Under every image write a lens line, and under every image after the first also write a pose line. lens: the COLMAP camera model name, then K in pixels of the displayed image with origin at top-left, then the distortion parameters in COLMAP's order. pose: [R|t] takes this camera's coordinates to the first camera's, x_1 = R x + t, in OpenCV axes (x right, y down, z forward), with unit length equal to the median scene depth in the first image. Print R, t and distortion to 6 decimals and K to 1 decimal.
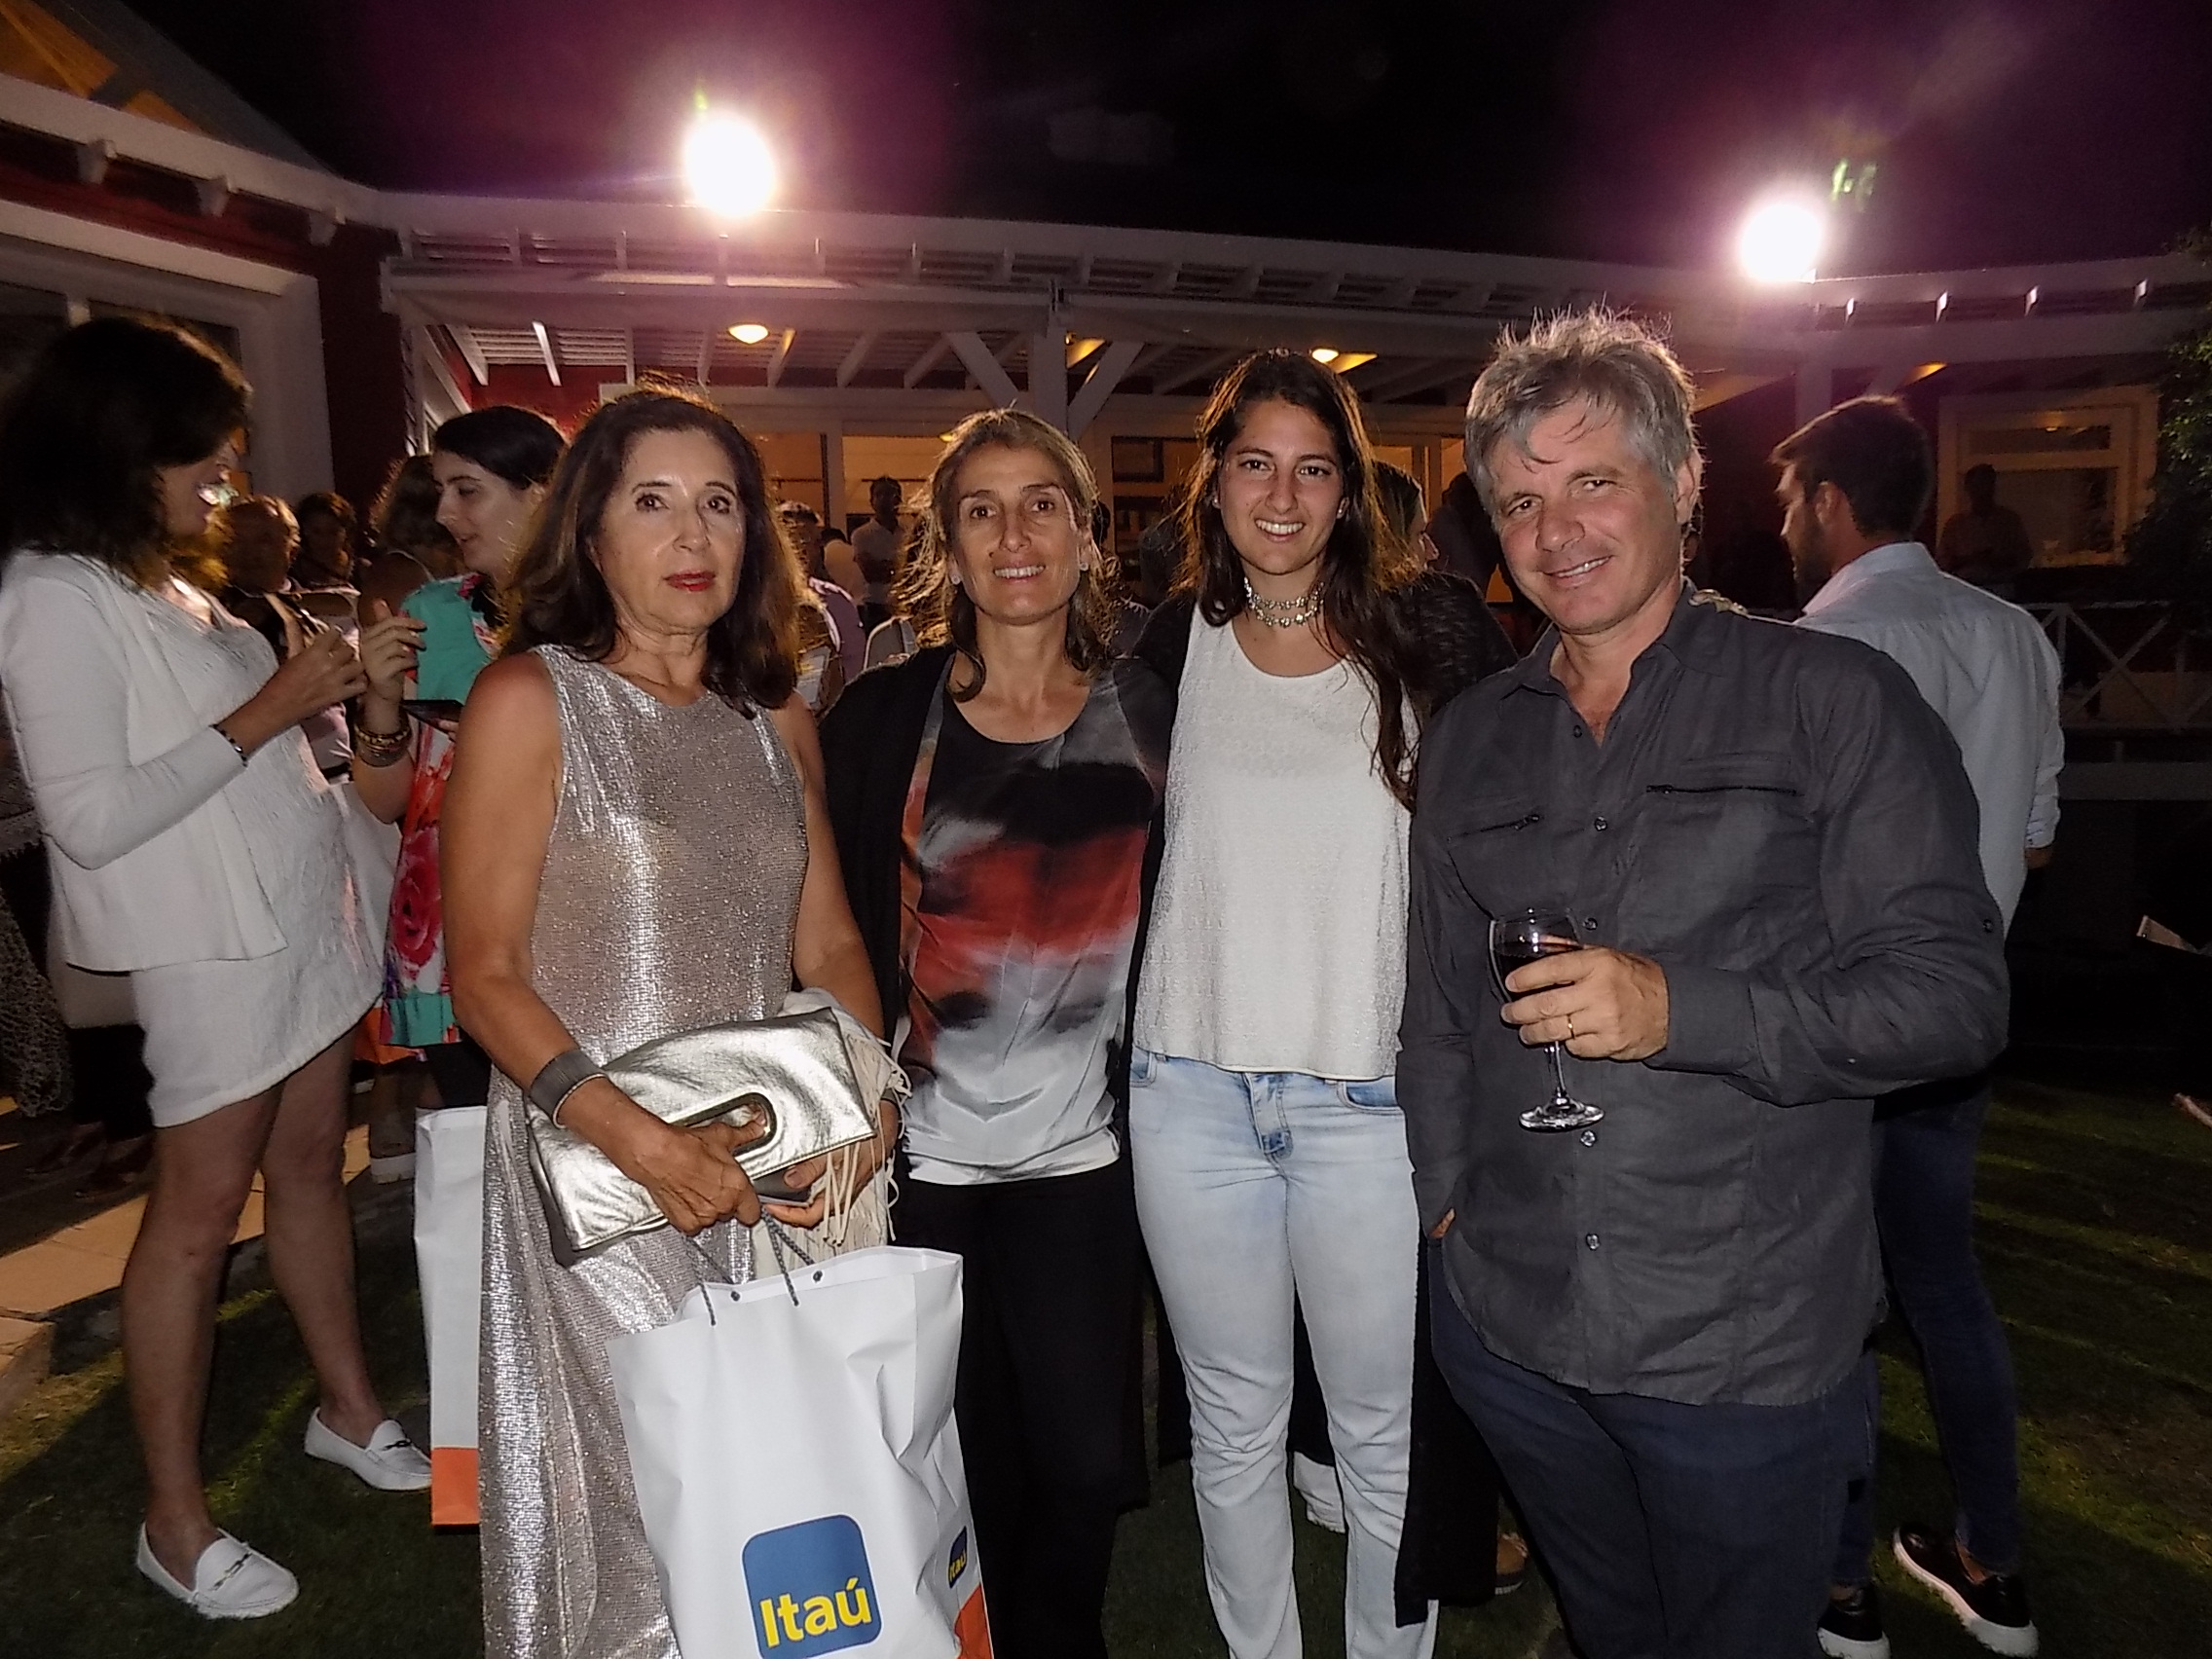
lens RADIAL K [[1484.5, 0, 1106.0], [0, 1484.5, 829.5], [0, 0, 1]] dist [-0.068985, 0.080077]
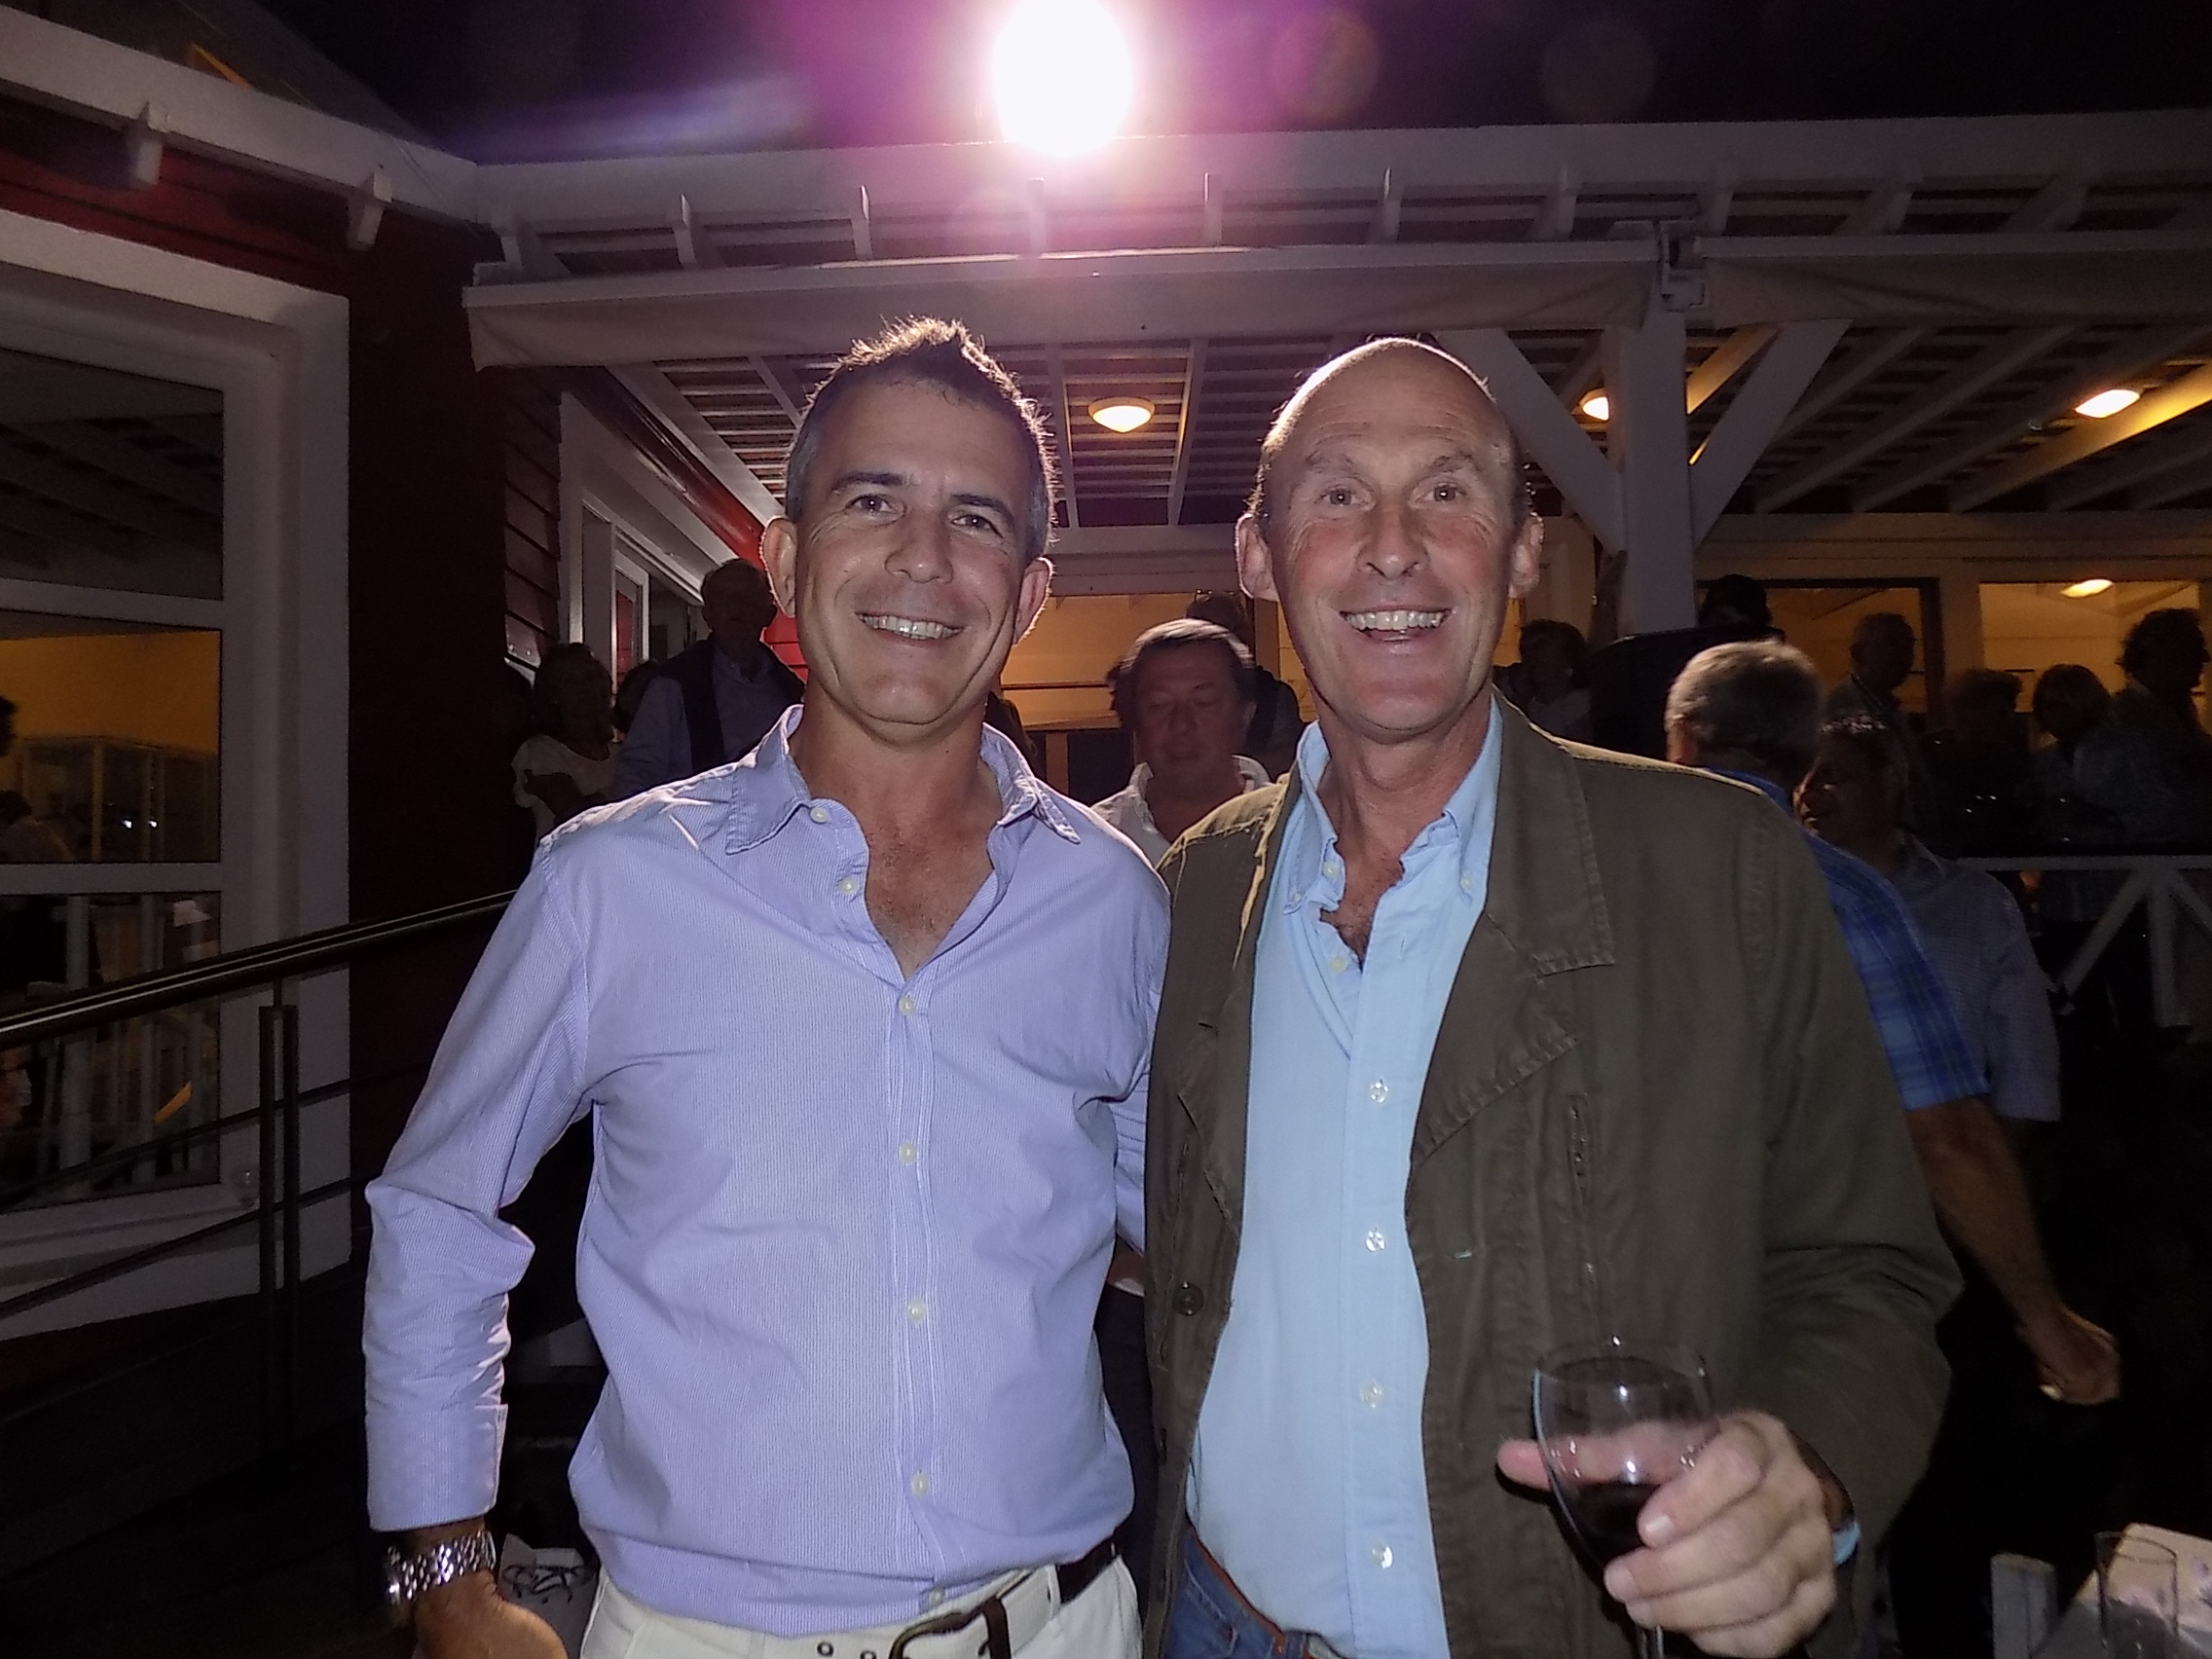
lens RADIAL K [[1484.5, 0, 1106.0], [0, 1484.5, 829.5], [0, 0, 1]] dist [-0.068985, 0.080077]
pose [[0.951509, -0.018957, -0.307035, -0.067834], [-0.030559, 0.987337, -0.155664, -0.075026], [0.306098, 0.157498, 0.938881, 0.495066]]
